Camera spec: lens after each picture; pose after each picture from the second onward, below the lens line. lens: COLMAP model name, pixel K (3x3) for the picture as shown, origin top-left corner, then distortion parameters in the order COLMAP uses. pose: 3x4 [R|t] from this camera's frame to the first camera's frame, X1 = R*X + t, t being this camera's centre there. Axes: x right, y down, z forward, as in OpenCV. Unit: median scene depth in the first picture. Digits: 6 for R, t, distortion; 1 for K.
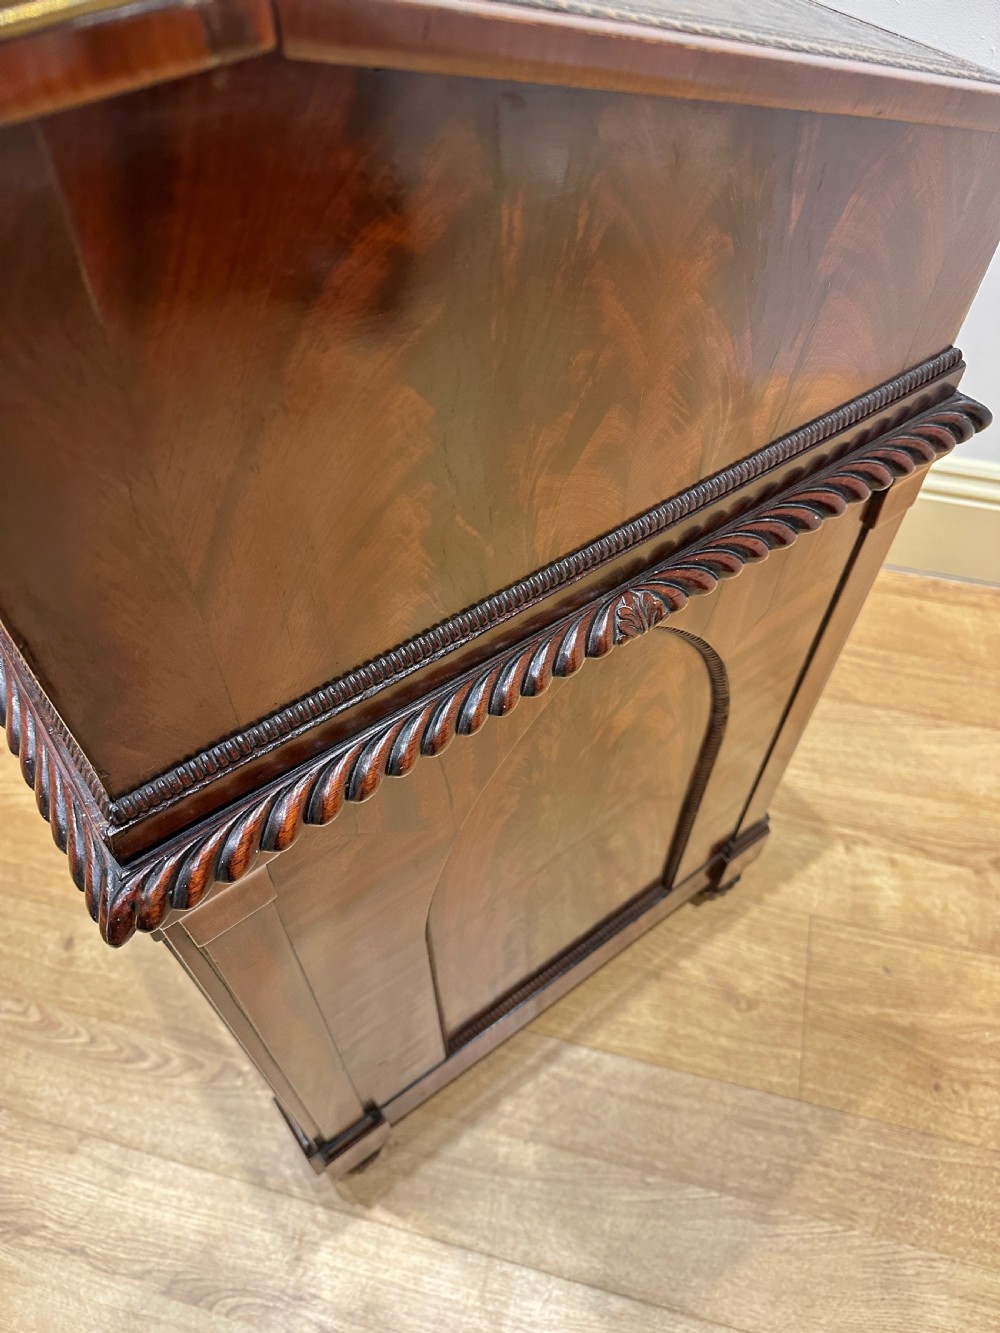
lens RADIAL K [[966.8, 0, 500.0], [0, 966.8, 666.5], [0, 0, 1]] dist [-0.011982, -0.003164]
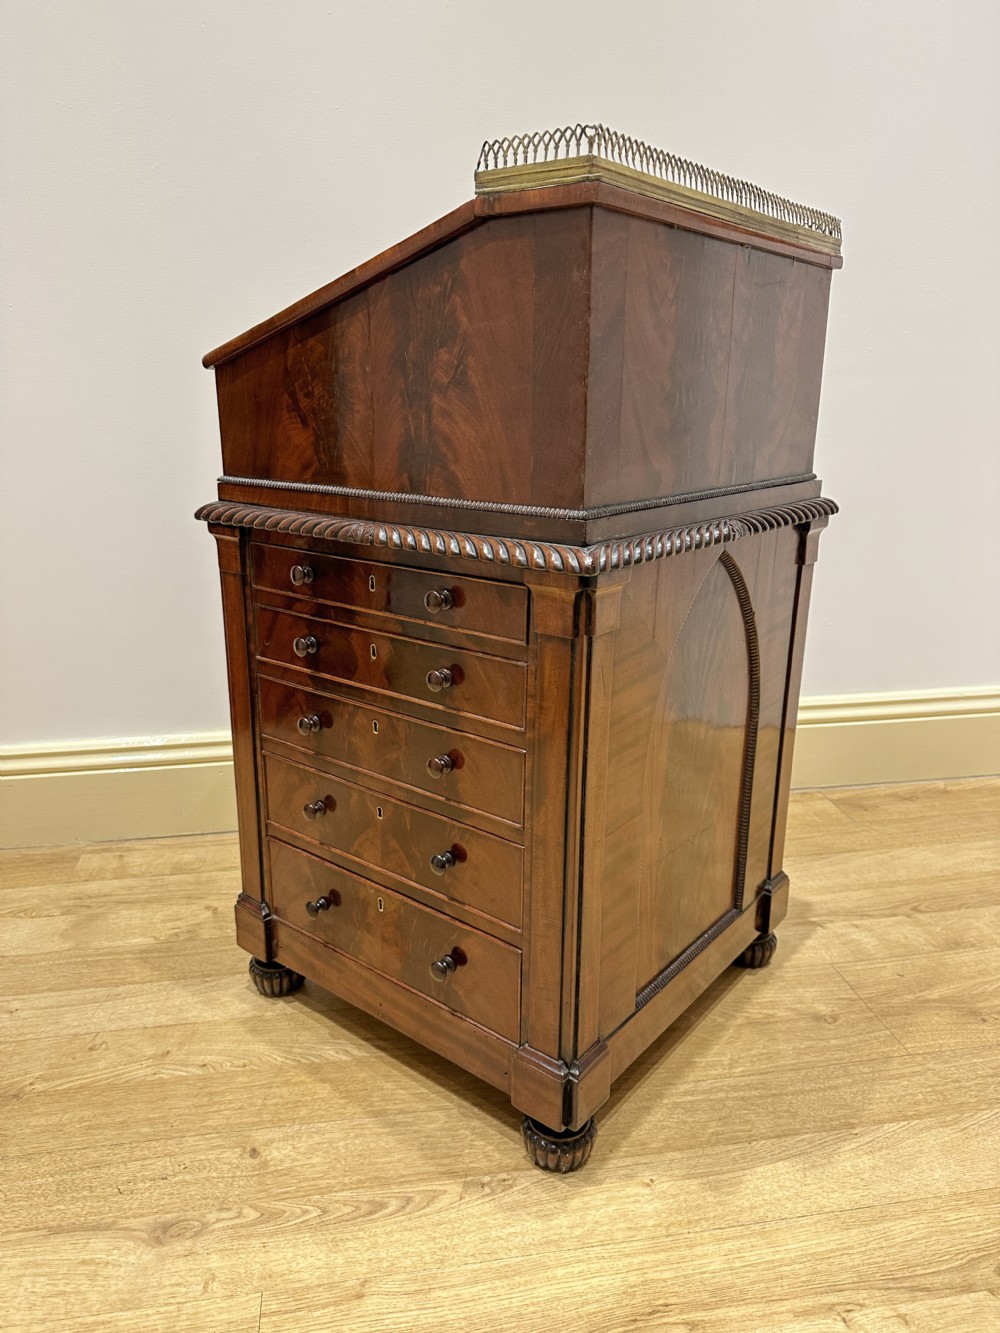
lens RADIAL K [[955.7, 0, 500.0], [0, 955.7, 666.5], [0, 0, 1]] dist [-0.002925, 0.000150]
pose [[0.916004, -0.105648, 0.387007, -0.597512], [0.313364, 0.790761, -0.525833, 0.535250], [-0.250477, 0.602939, 0.757447, -0.103856]]
